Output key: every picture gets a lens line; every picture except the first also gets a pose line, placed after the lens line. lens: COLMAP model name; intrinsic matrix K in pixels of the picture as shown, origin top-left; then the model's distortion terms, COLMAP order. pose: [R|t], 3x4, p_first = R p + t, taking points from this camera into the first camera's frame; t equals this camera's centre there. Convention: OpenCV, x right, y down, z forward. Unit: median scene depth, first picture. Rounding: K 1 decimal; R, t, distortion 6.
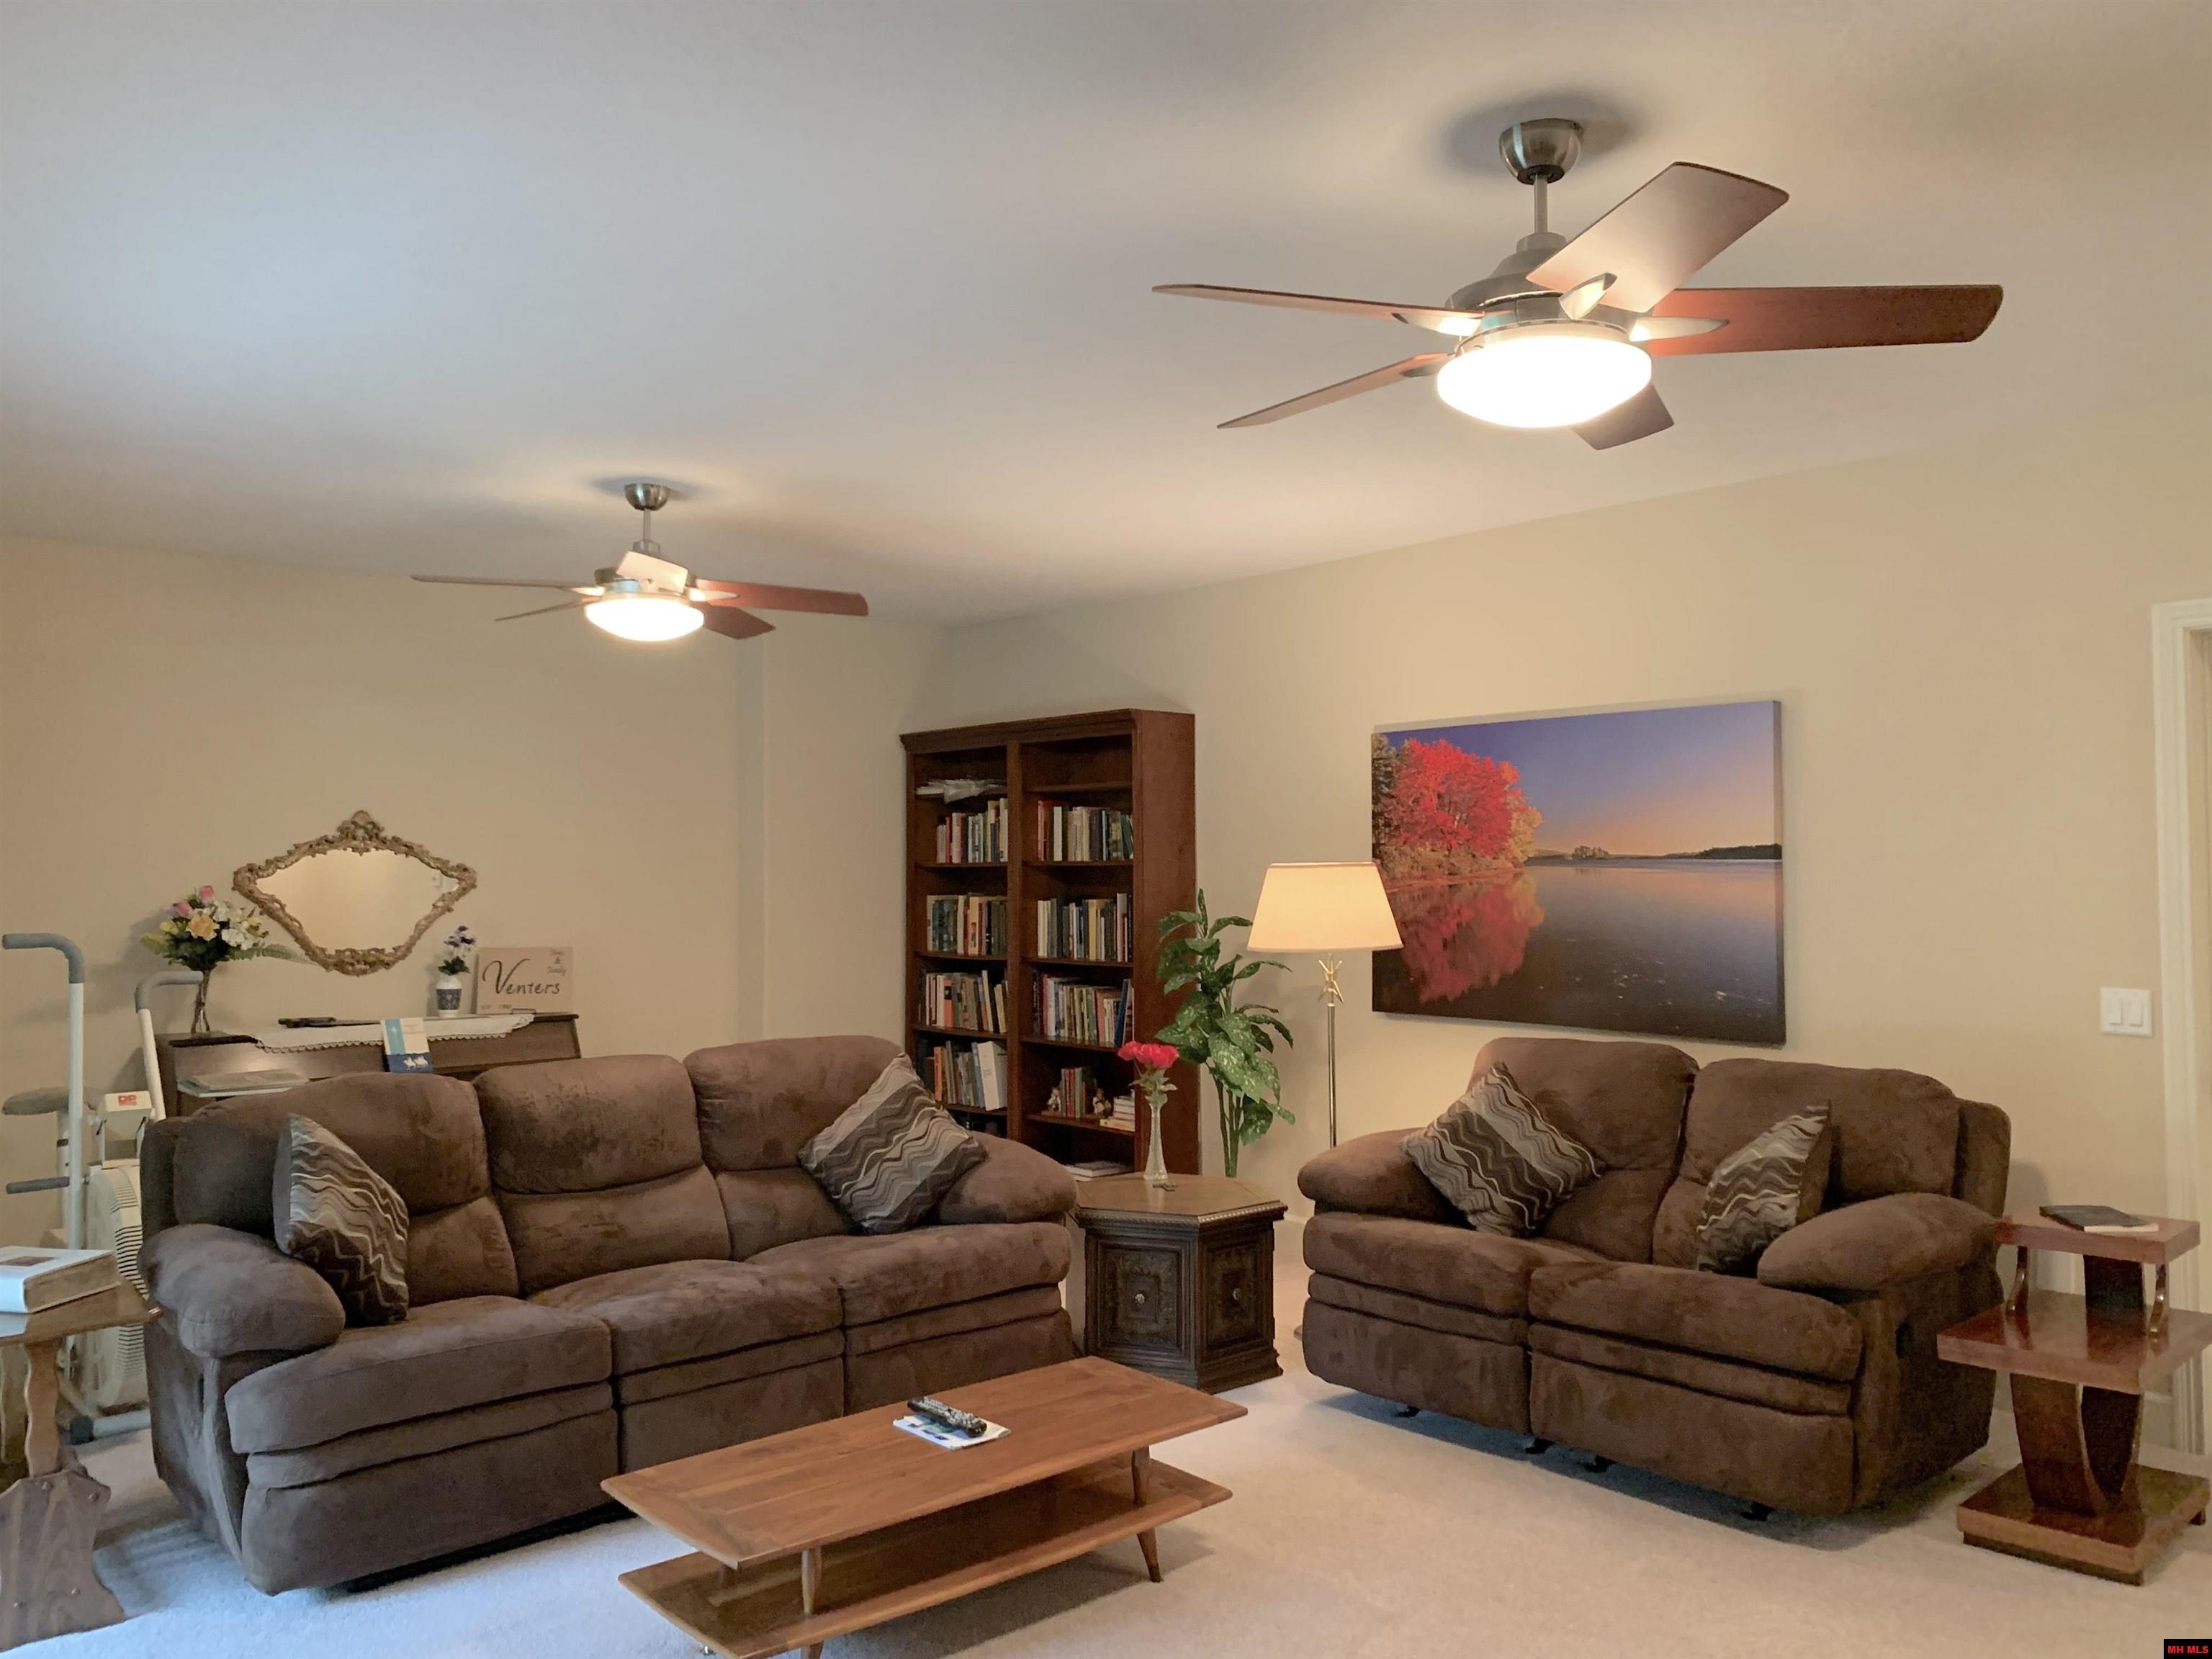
lens RADIAL K [[1763.2, 0, 1106.0], [0, 1763.2, 829.5], [0, 0, 1]] dist [-0.005708, -0.001112]
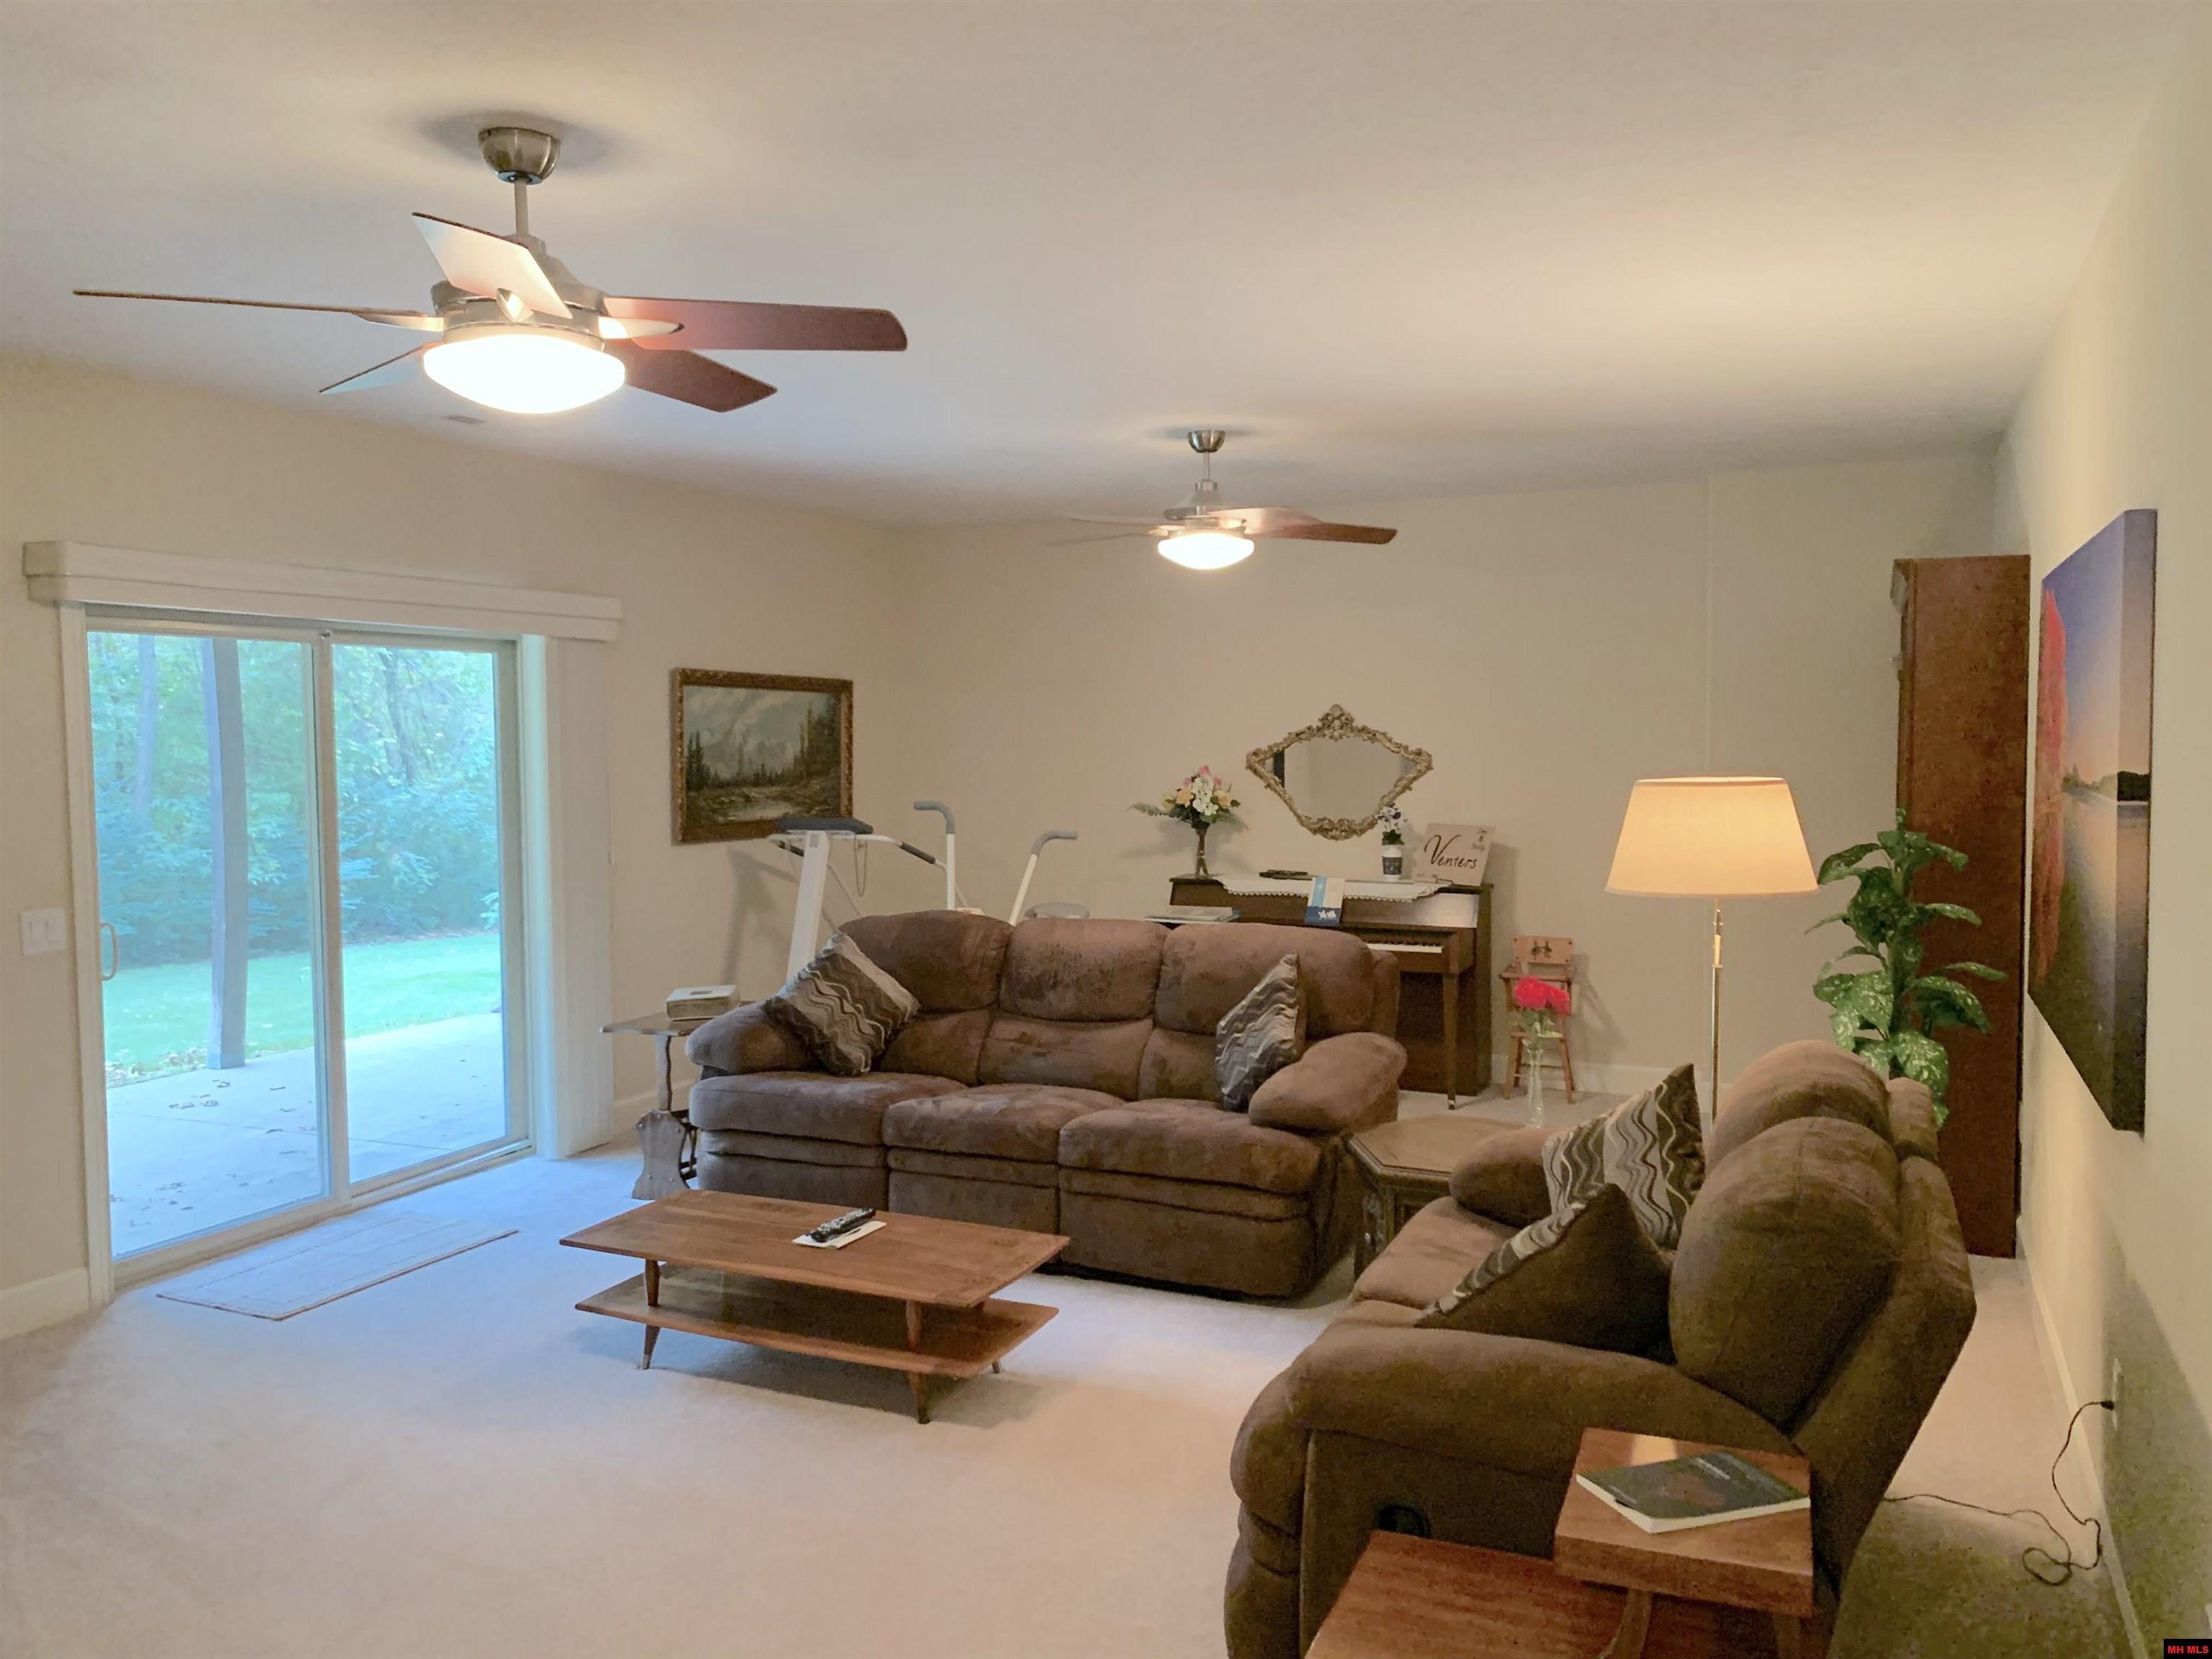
lens RADIAL K [[1698.7, 0, 1106.0], [0, 1698.7, 829.5], [0, 0, 1]] dist [0.052102, -0.001874]
pose [[0.398120, 0.059465, -0.915404, 0.738381], [0.026624, 0.996727, 0.076326, -0.023410], [0.916947, -0.054759, 0.395234, 0.484583]]
